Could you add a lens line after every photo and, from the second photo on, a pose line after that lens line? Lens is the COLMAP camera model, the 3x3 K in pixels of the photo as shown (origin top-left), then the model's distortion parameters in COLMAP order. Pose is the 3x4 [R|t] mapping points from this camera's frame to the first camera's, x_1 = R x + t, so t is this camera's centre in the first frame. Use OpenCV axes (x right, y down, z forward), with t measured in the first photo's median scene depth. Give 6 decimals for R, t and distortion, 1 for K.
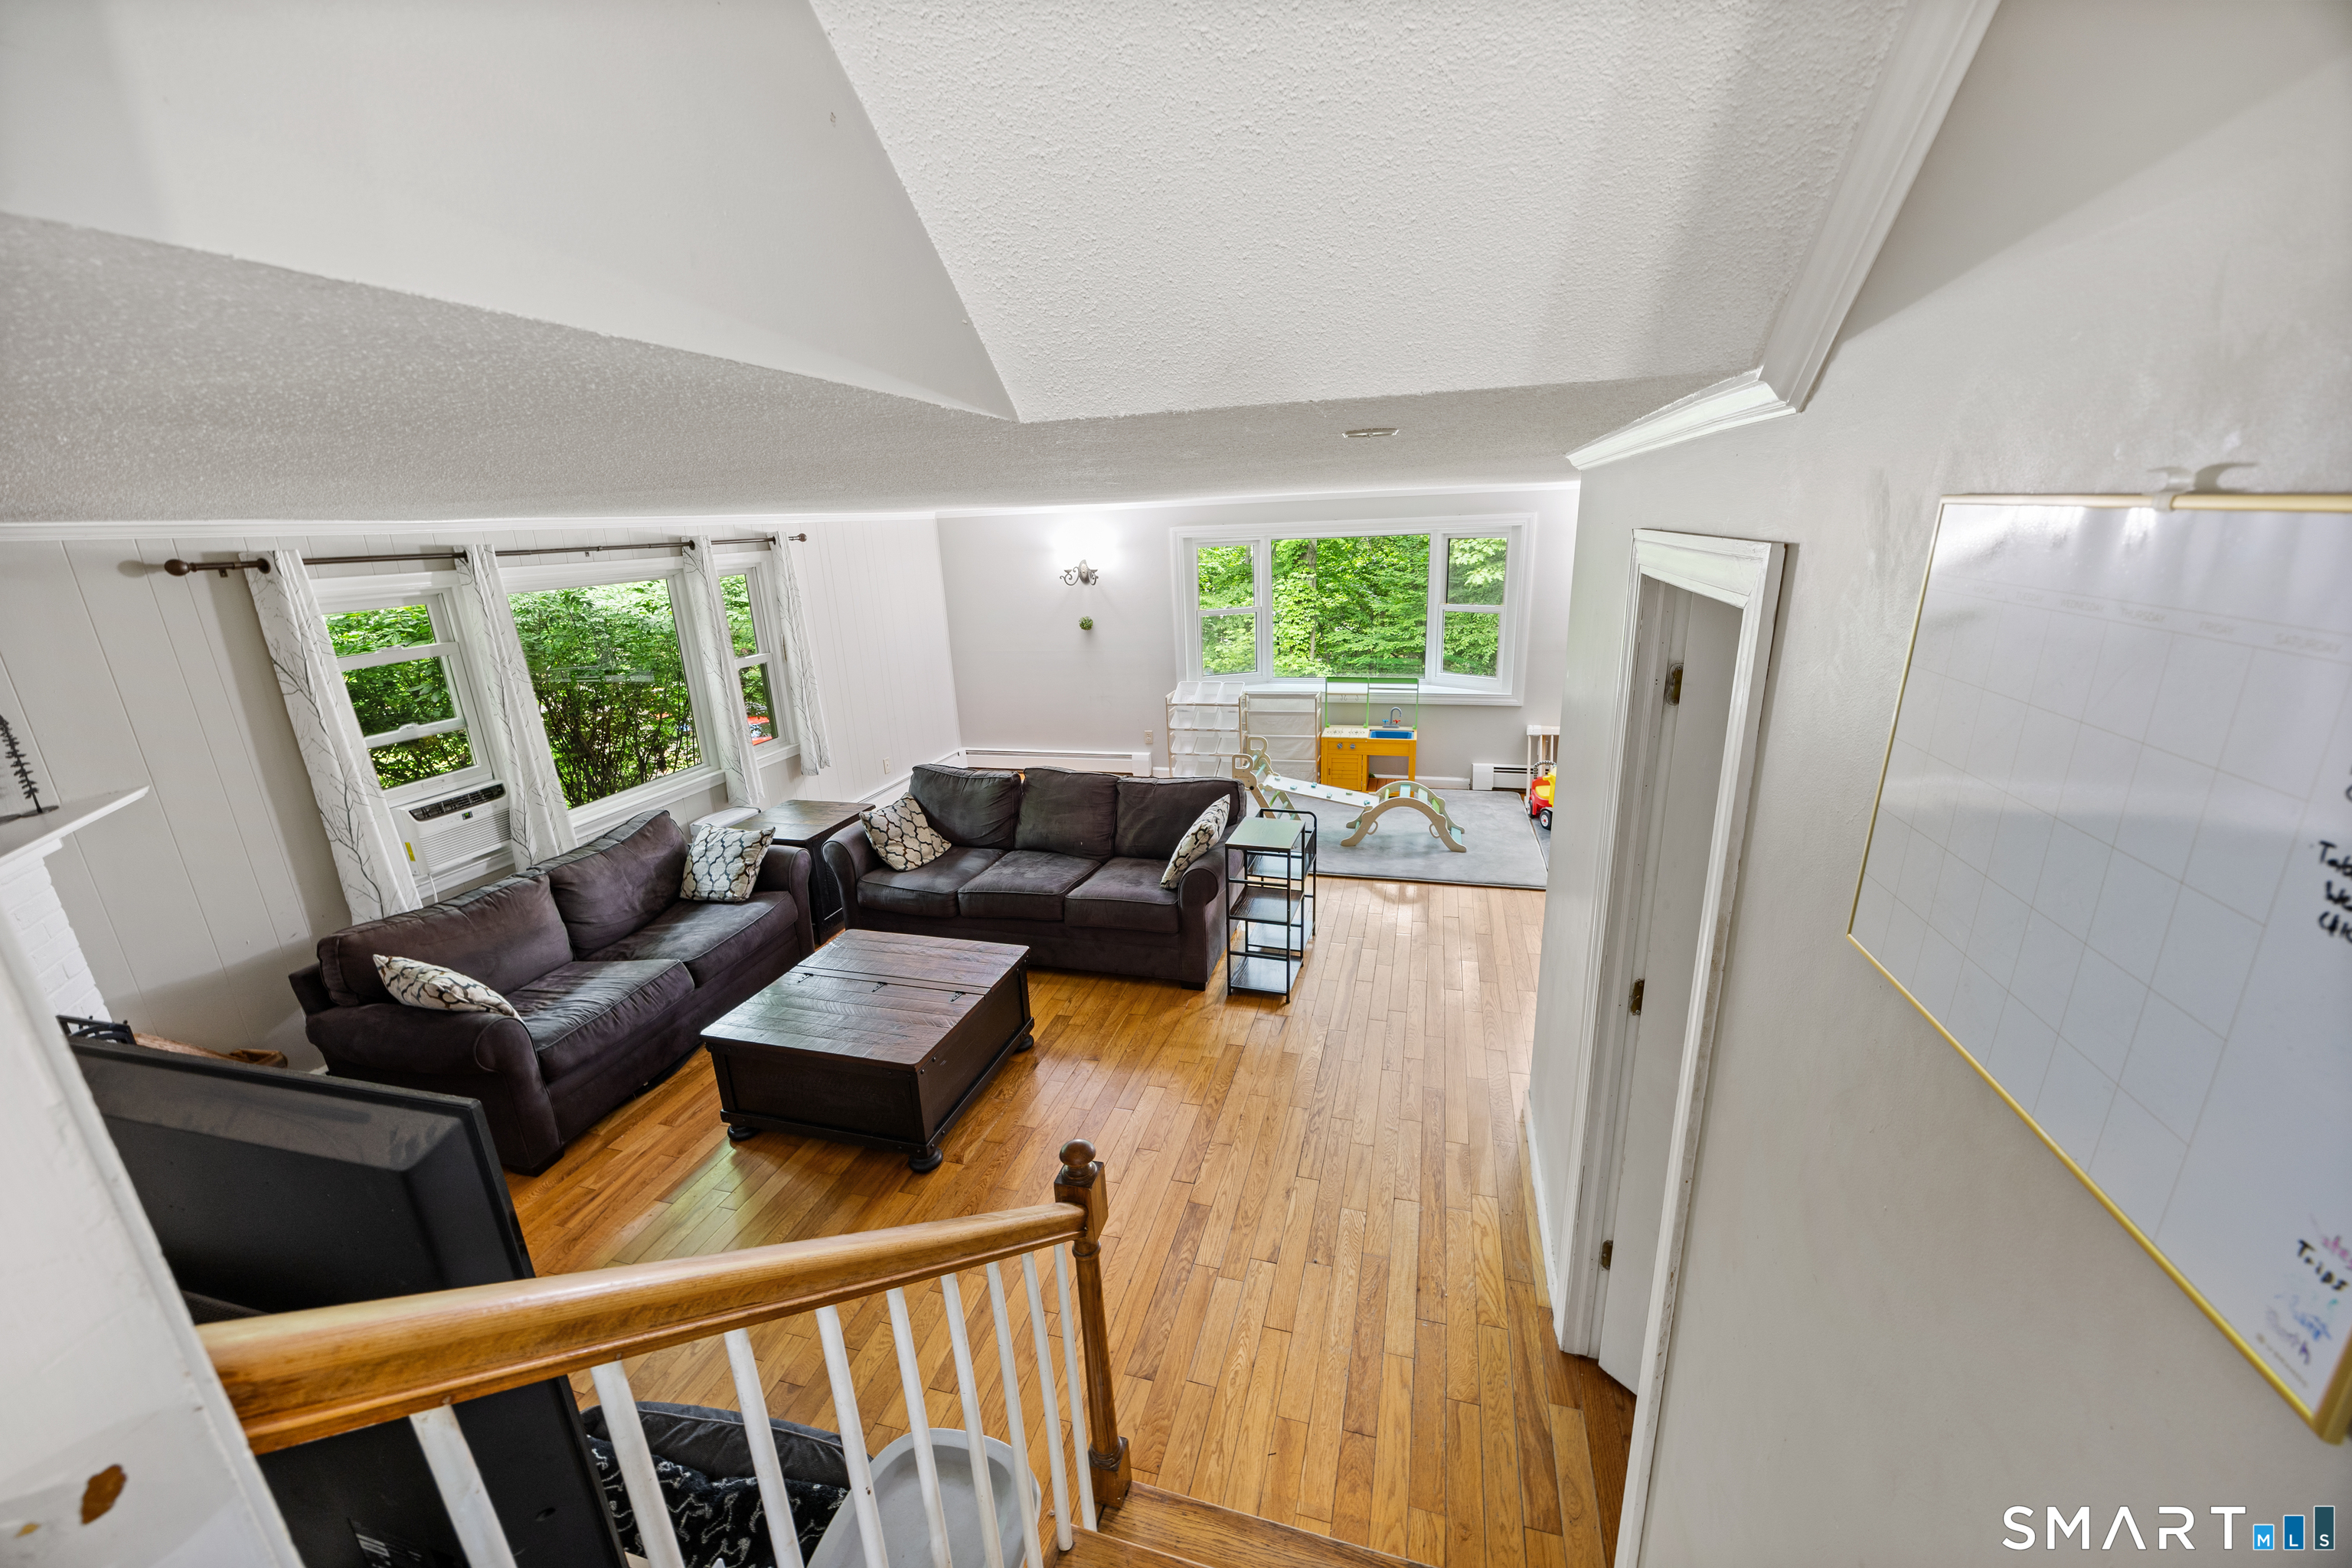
lens RADIAL K [[938.0, 0, 1165.3], [0, 938.0, 797.5], [0, 0, 1]] dist [-0.002859, -0.000059]
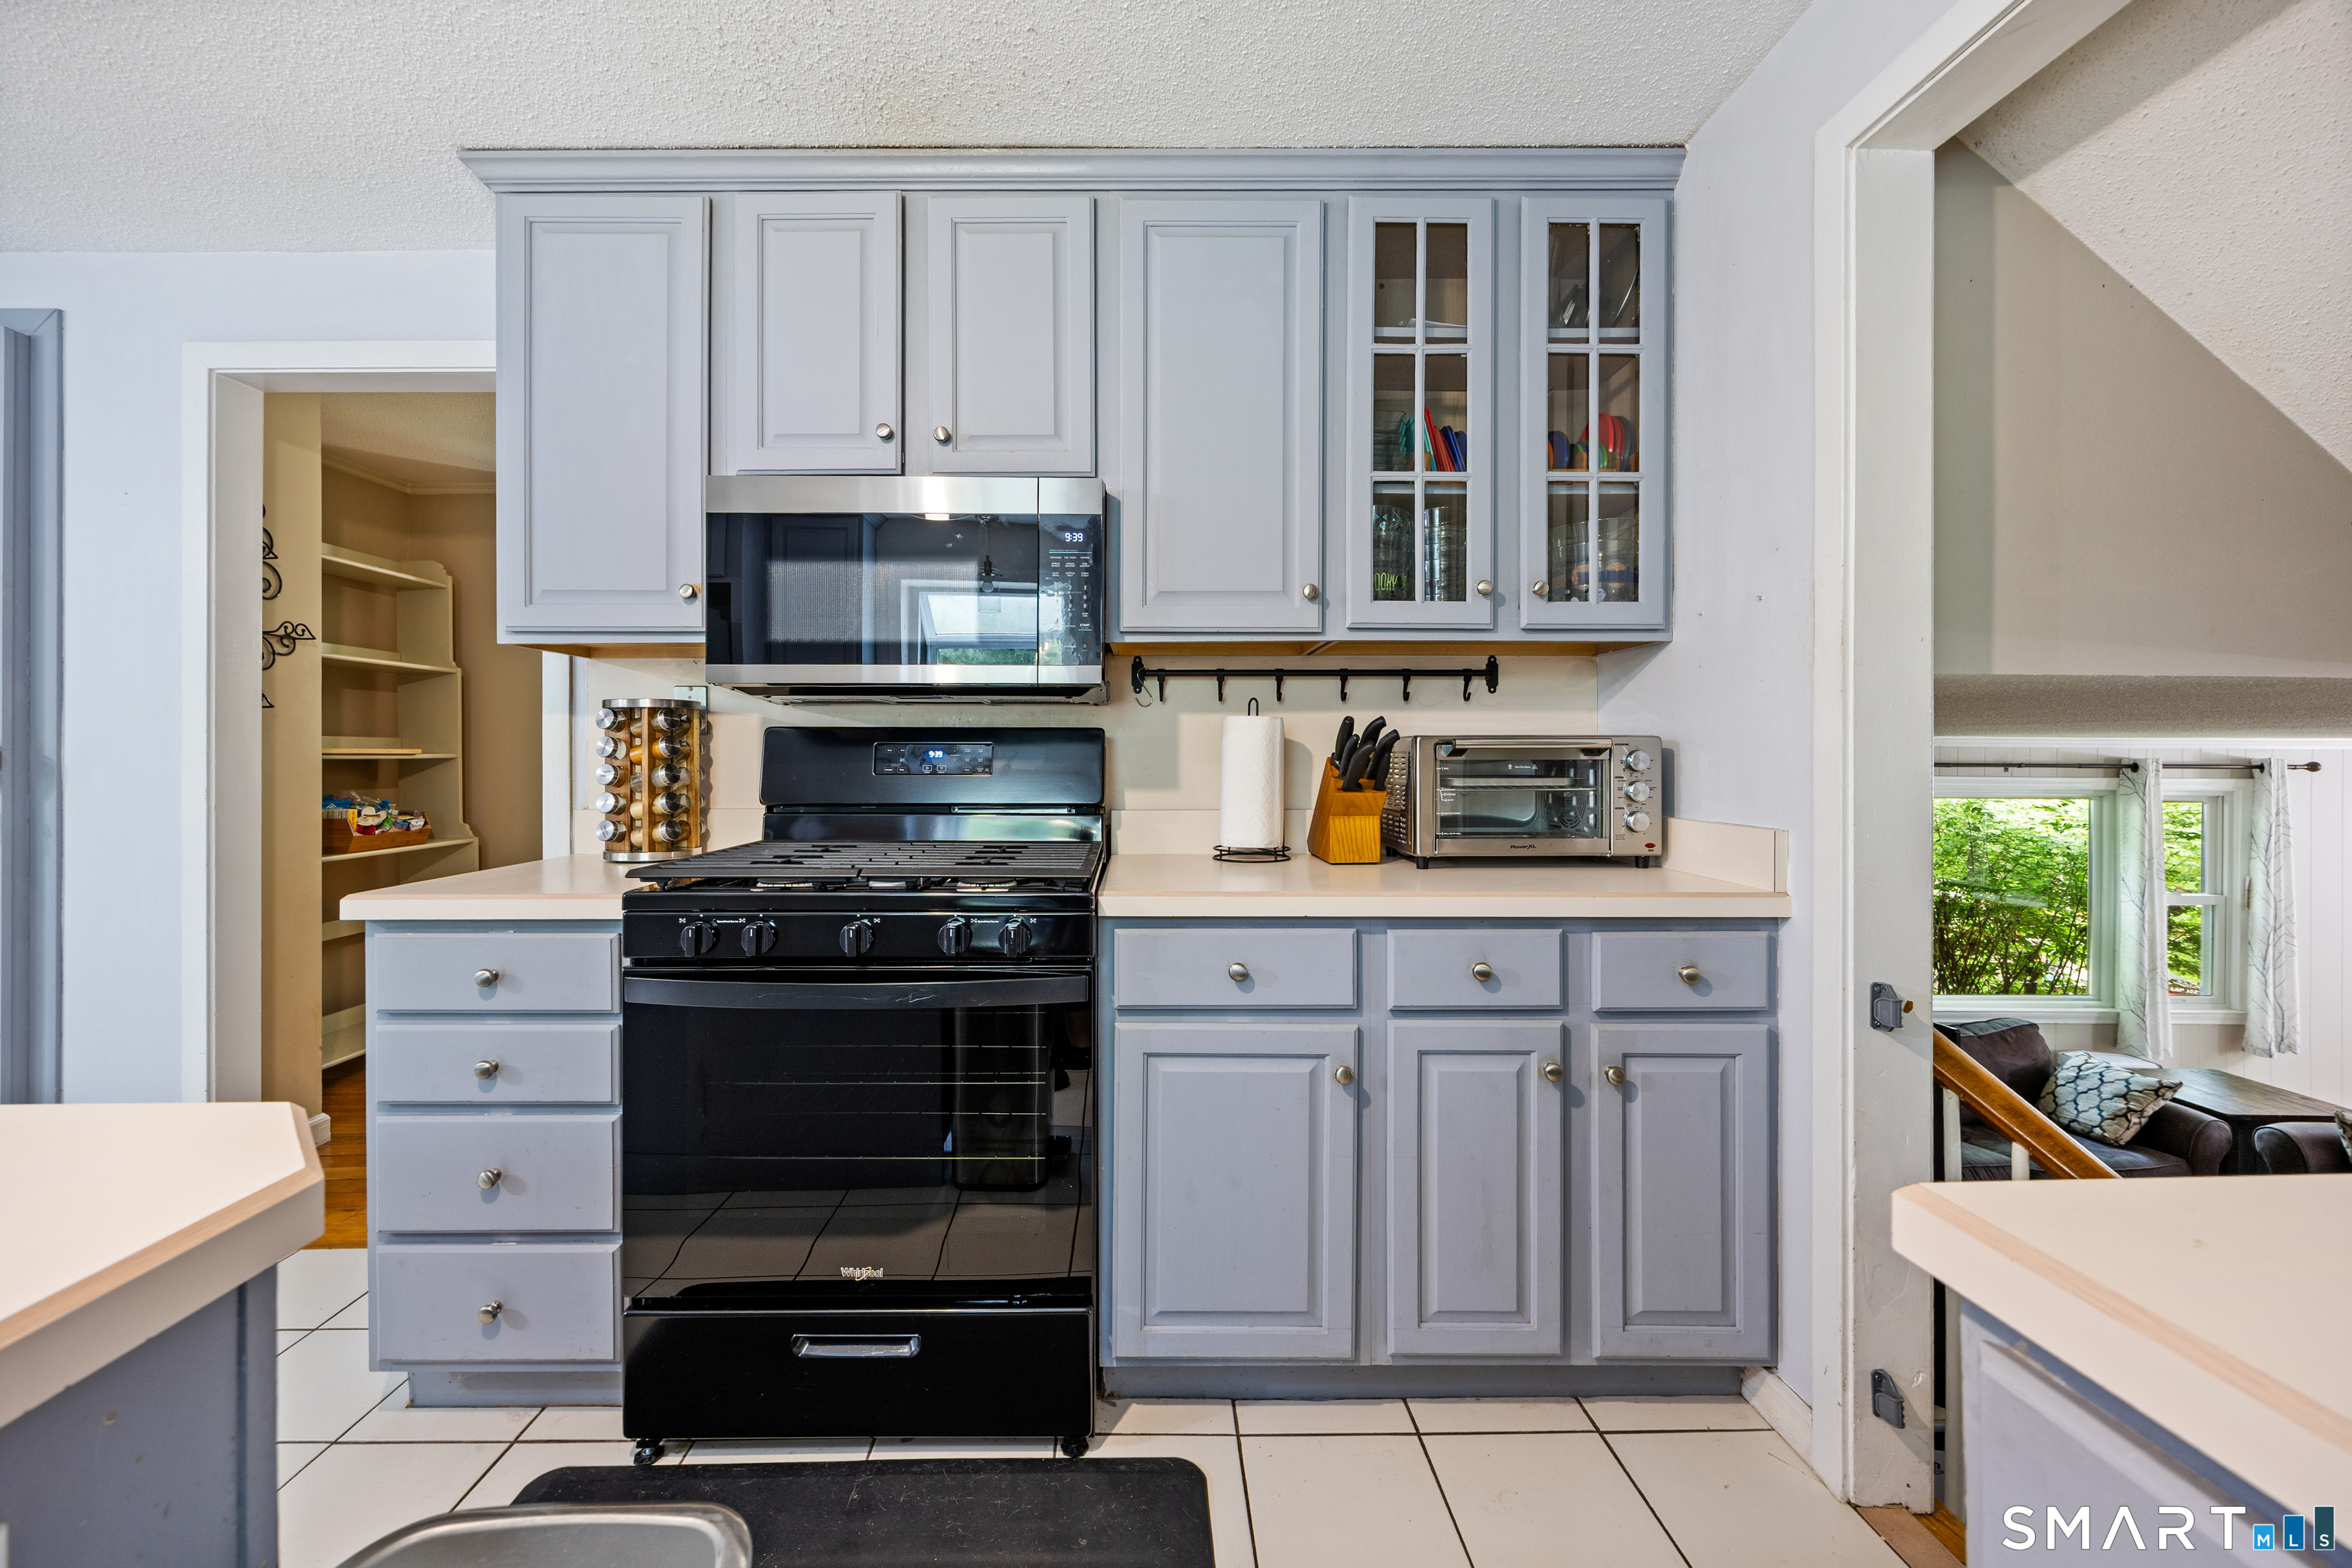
lens RADIAL K [[938.0, 0, 1130.6], [0, 938.0, 753.6], [0, 0, 1]] dist [-0.002859, -0.000059]
pose [[0.297721, 0.047325, -0.953479, 0.089138], [-0.292202, 0.955352, -0.043821, 0.052723], [0.908834, 0.291655, 0.298257, -0.199086]]
